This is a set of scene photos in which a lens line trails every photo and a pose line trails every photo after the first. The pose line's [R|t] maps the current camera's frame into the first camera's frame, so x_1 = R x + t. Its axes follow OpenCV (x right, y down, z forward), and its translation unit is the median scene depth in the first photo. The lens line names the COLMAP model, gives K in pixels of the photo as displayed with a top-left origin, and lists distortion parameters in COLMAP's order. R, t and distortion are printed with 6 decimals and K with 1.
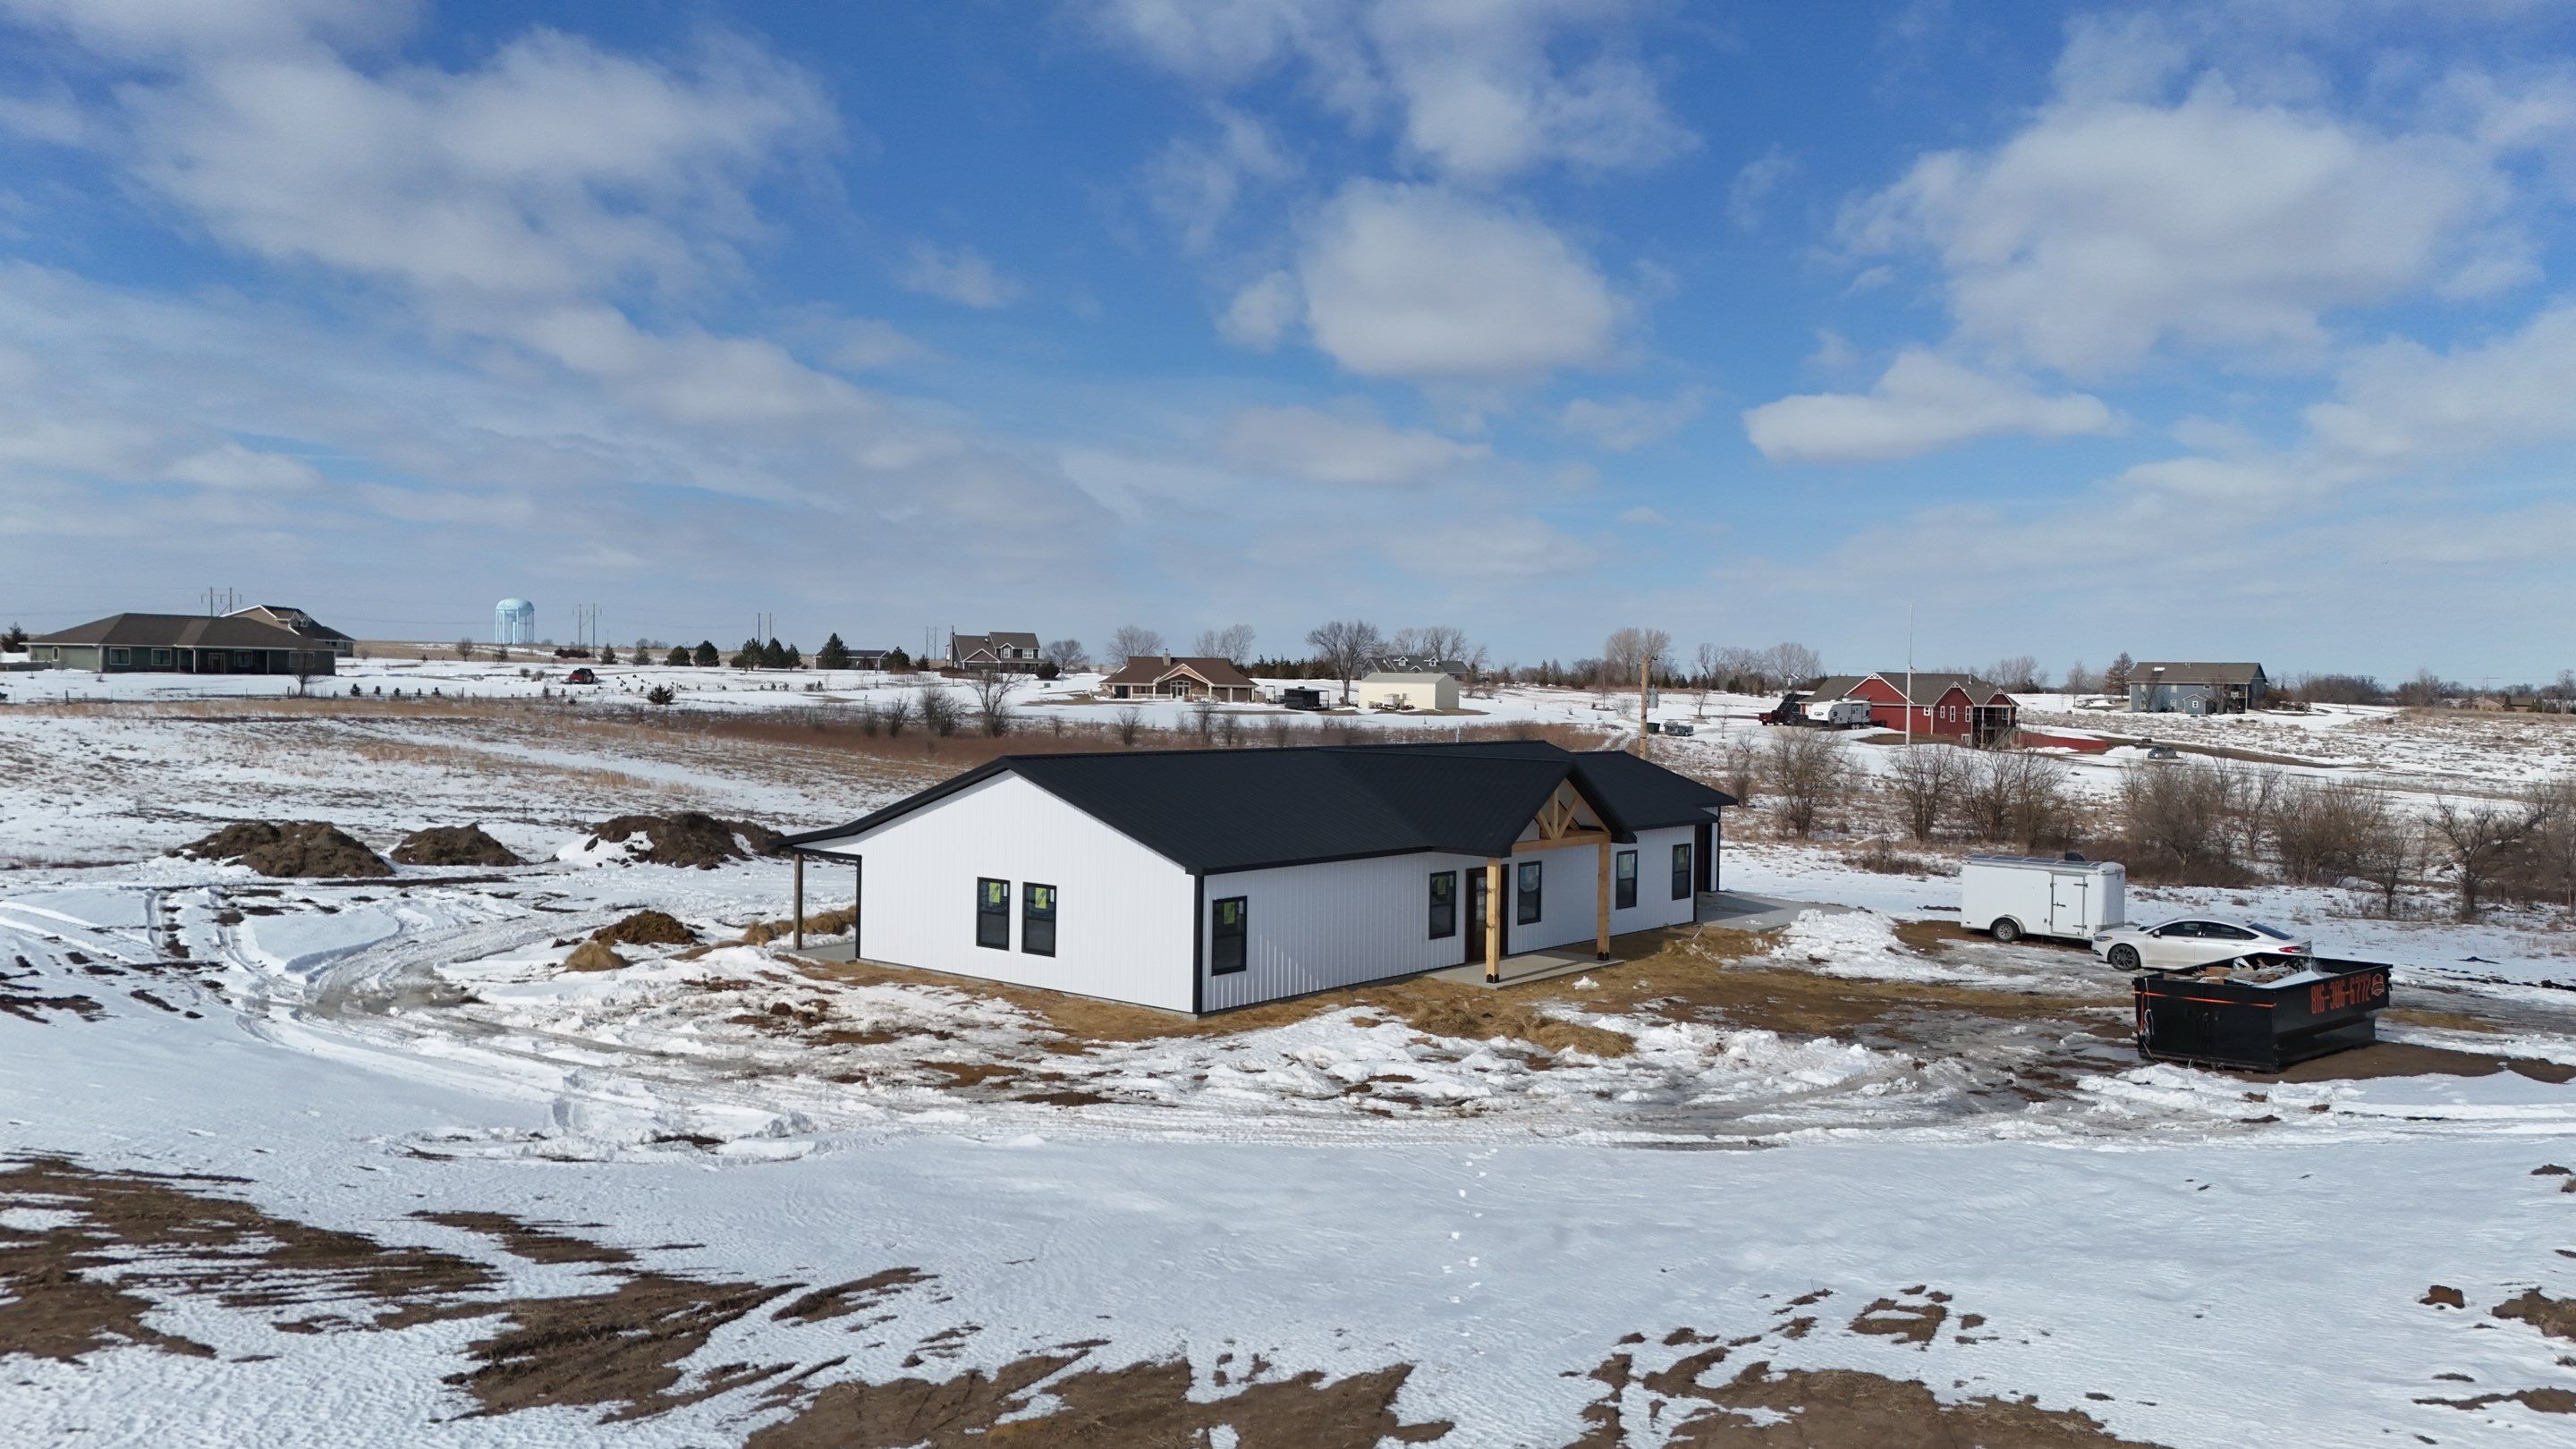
lens RADIAL K [[1884.1, 0, 1276.6], [0, 1884.1, 721.6], [0, 0, 1]] dist [0.073503, -0.062109]
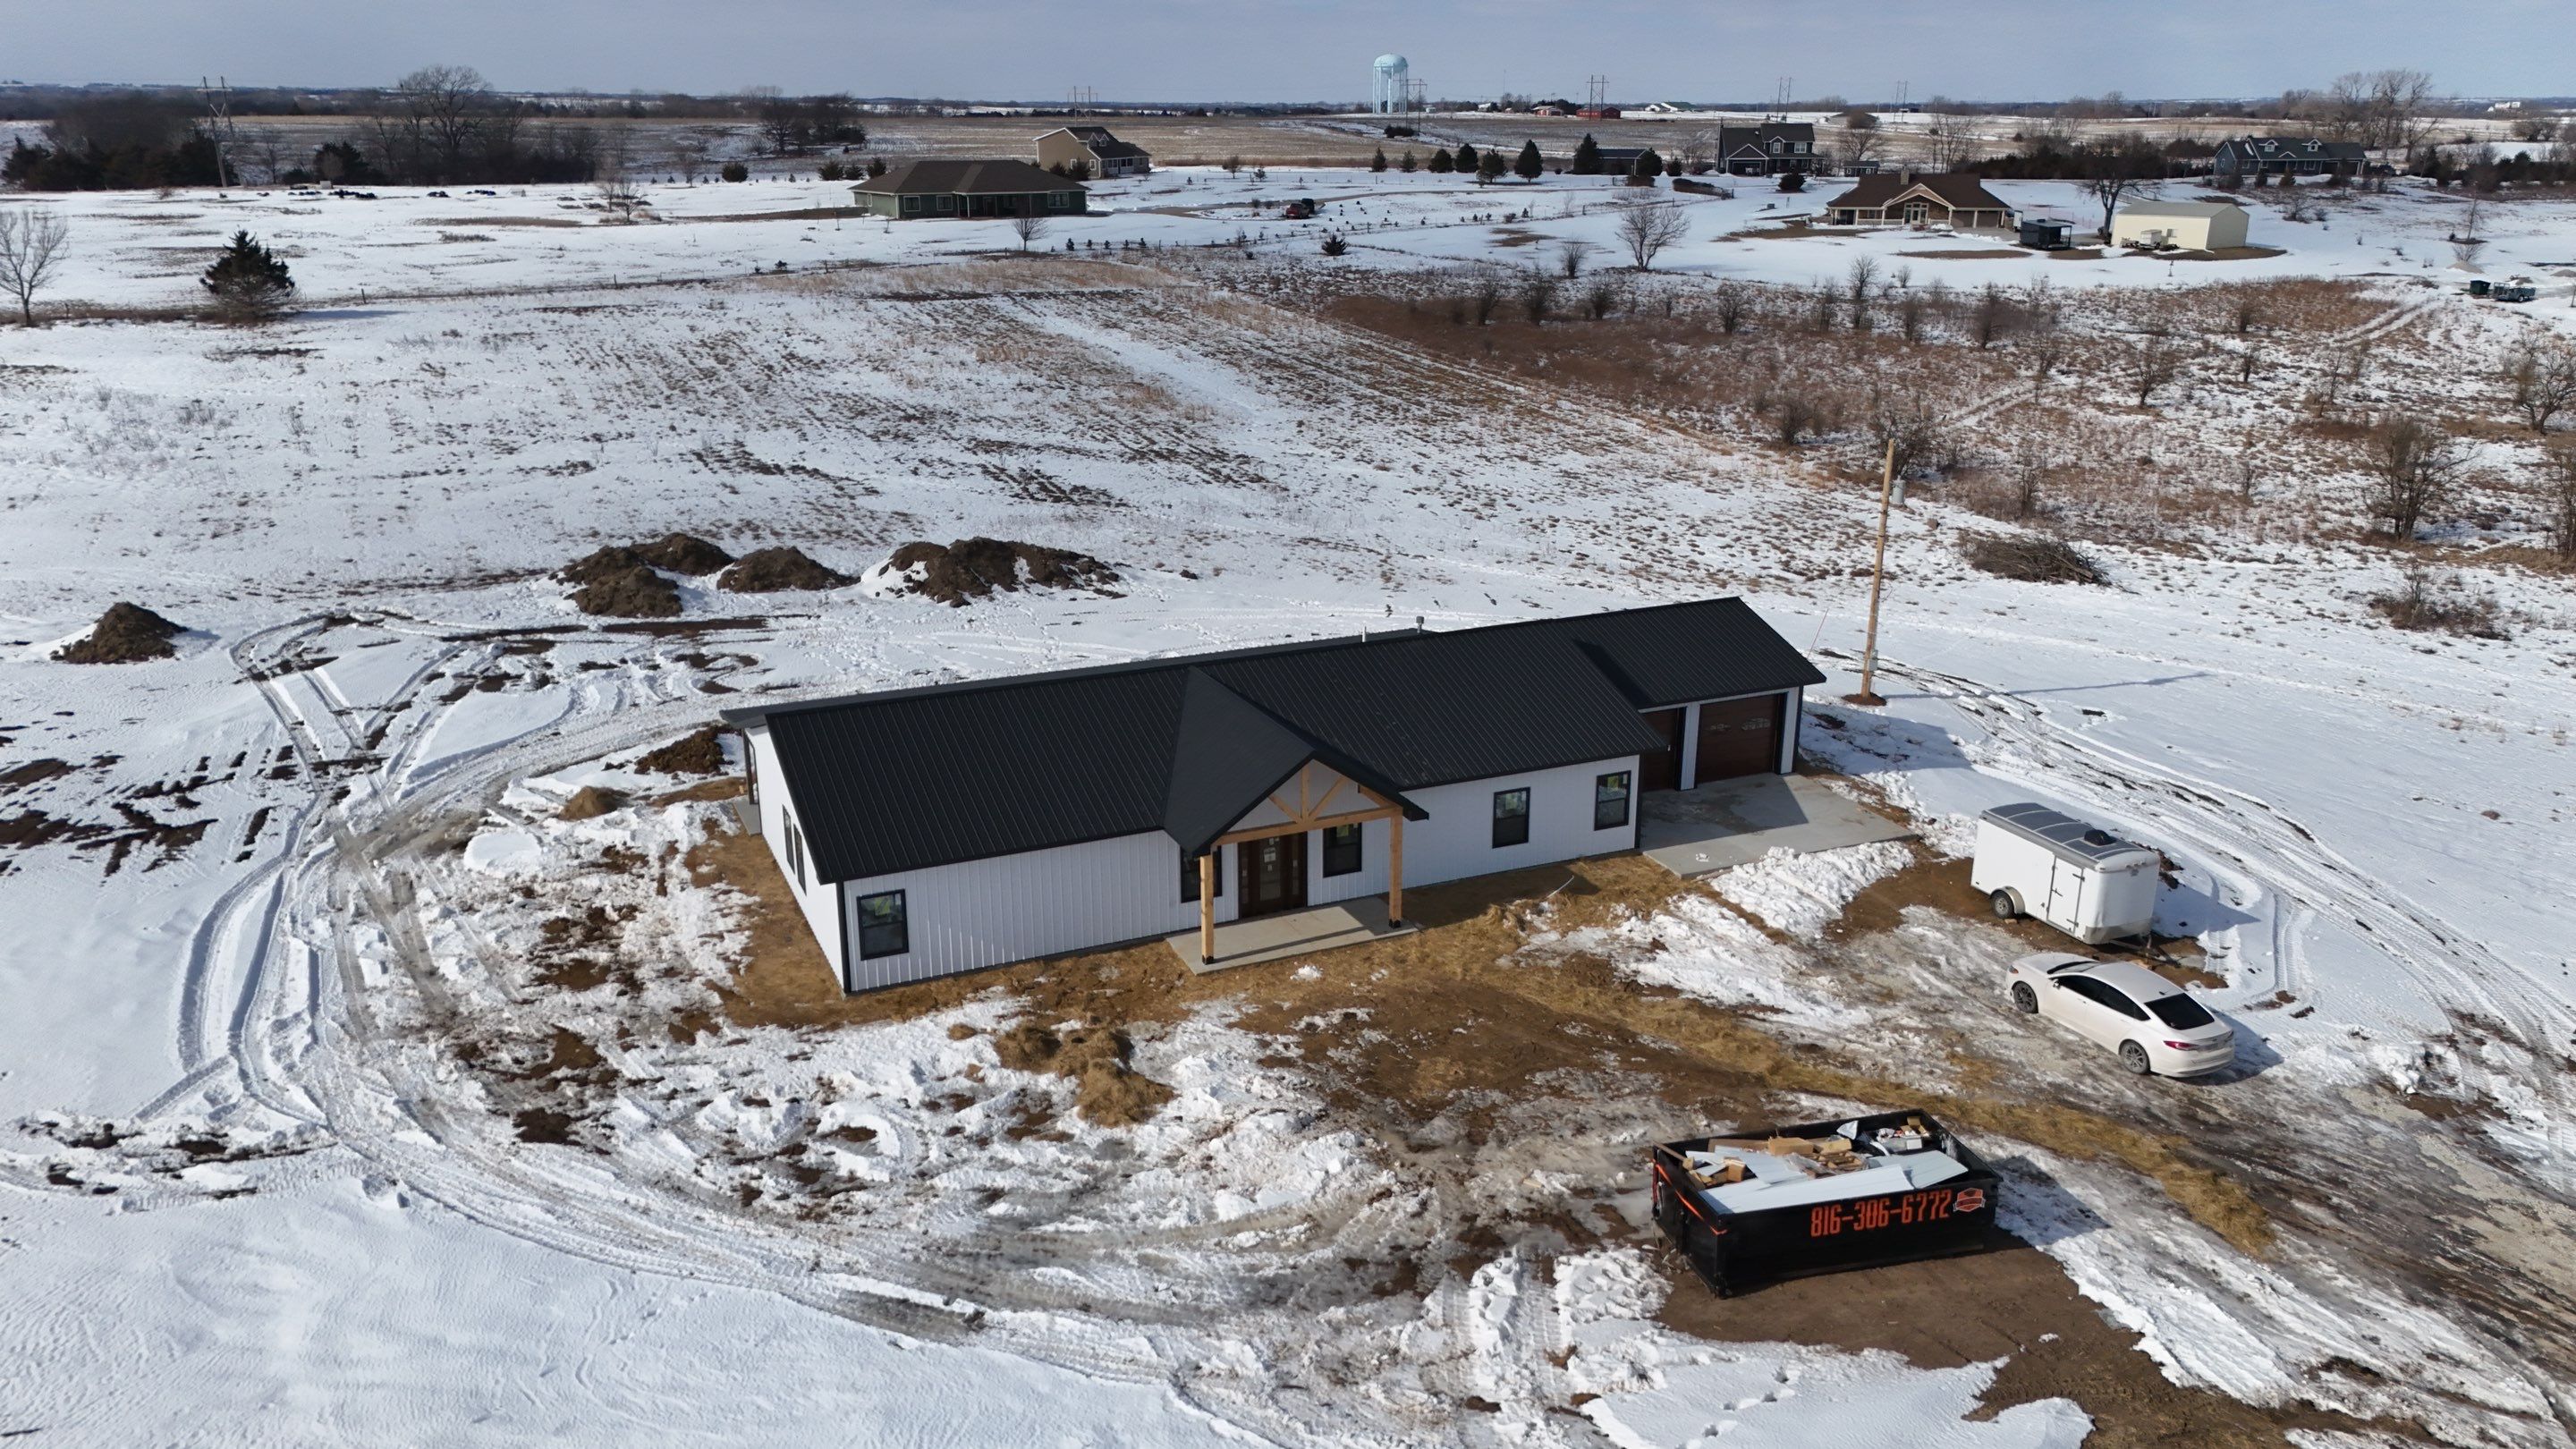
lens RADIAL K [[1884.1, 0, 1278.0], [0, 1884.1, 712.0], [0, 0, 1]] dist [0.073503, -0.062109]
pose [[0.897946, 0.116166, -0.424499, 0.341761], [0.007123, 0.960574, 0.277933, -0.166553], [0.440049, -0.252593, 0.861716, 0.103056]]
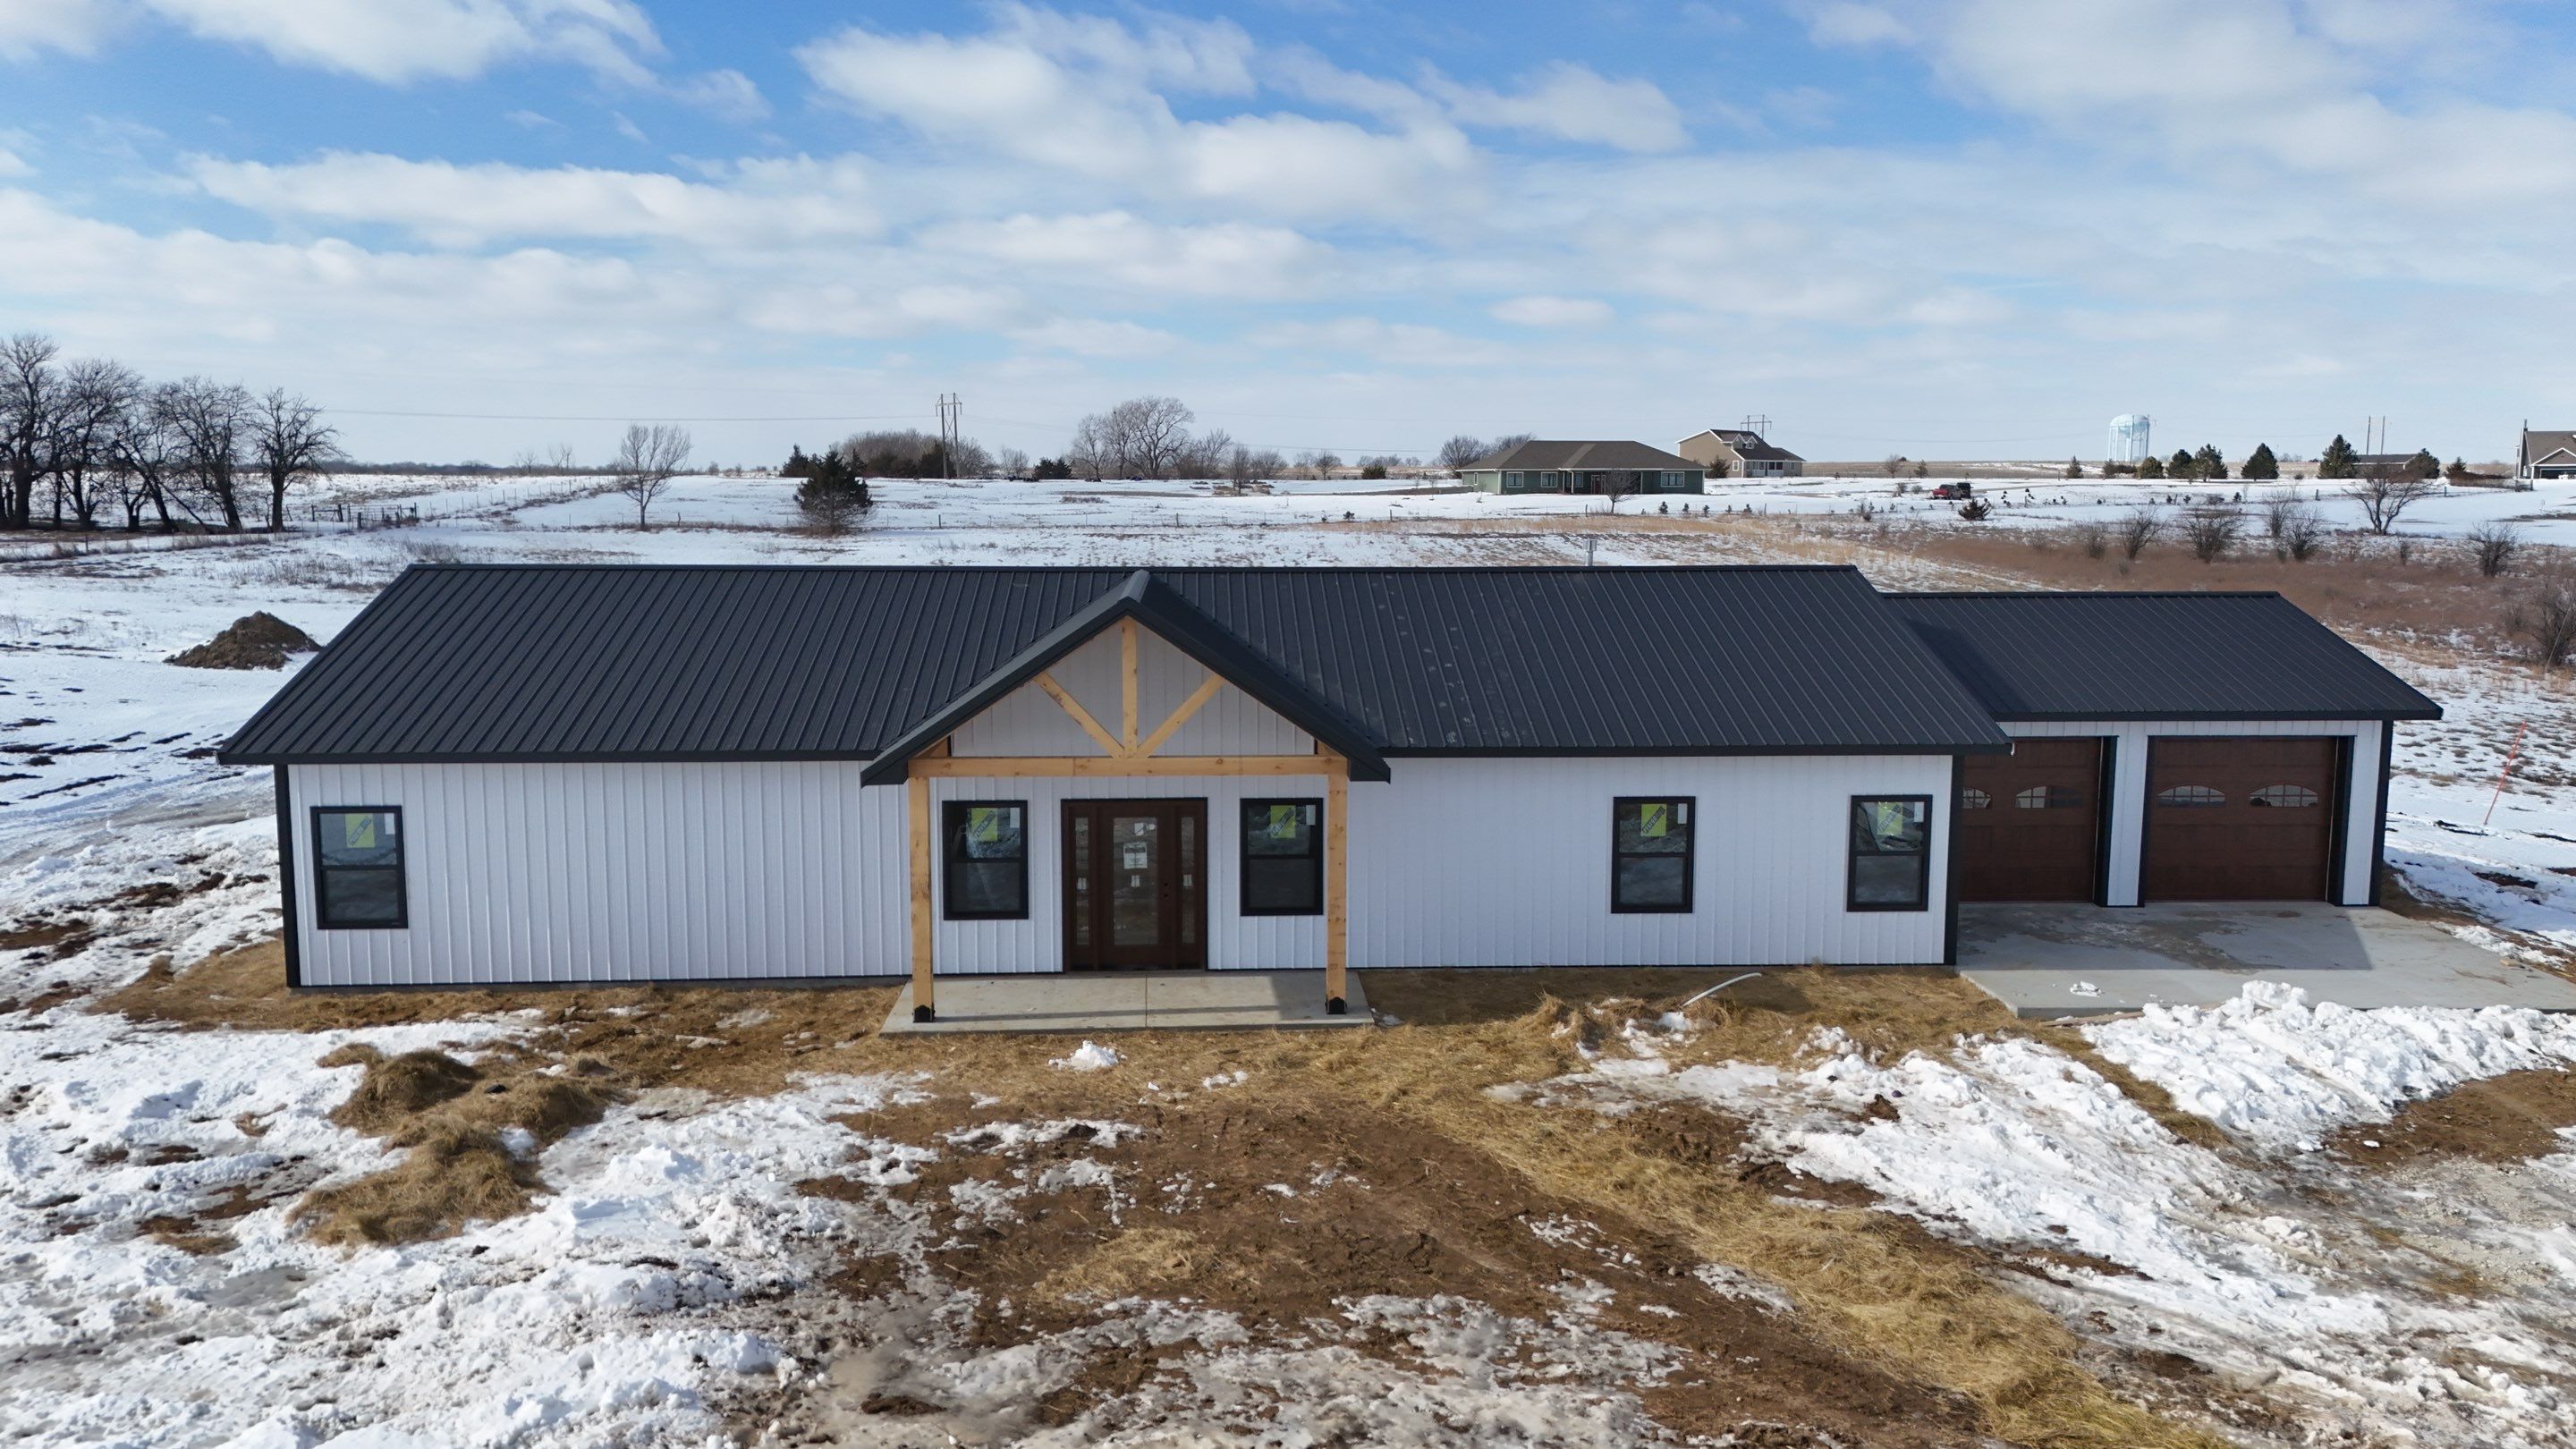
lens RADIAL K [[1884.1, 0, 1287.4], [0, 1884.1, 716.9], [0, 0, 1]] dist [0.073503, -0.062109]
pose [[0.683938, 0.074162, -0.725760, 0.334719], [-0.007979, 0.995521, 0.094209, 0.003094], [0.729496, -0.058642, 0.681467, 0.436126]]
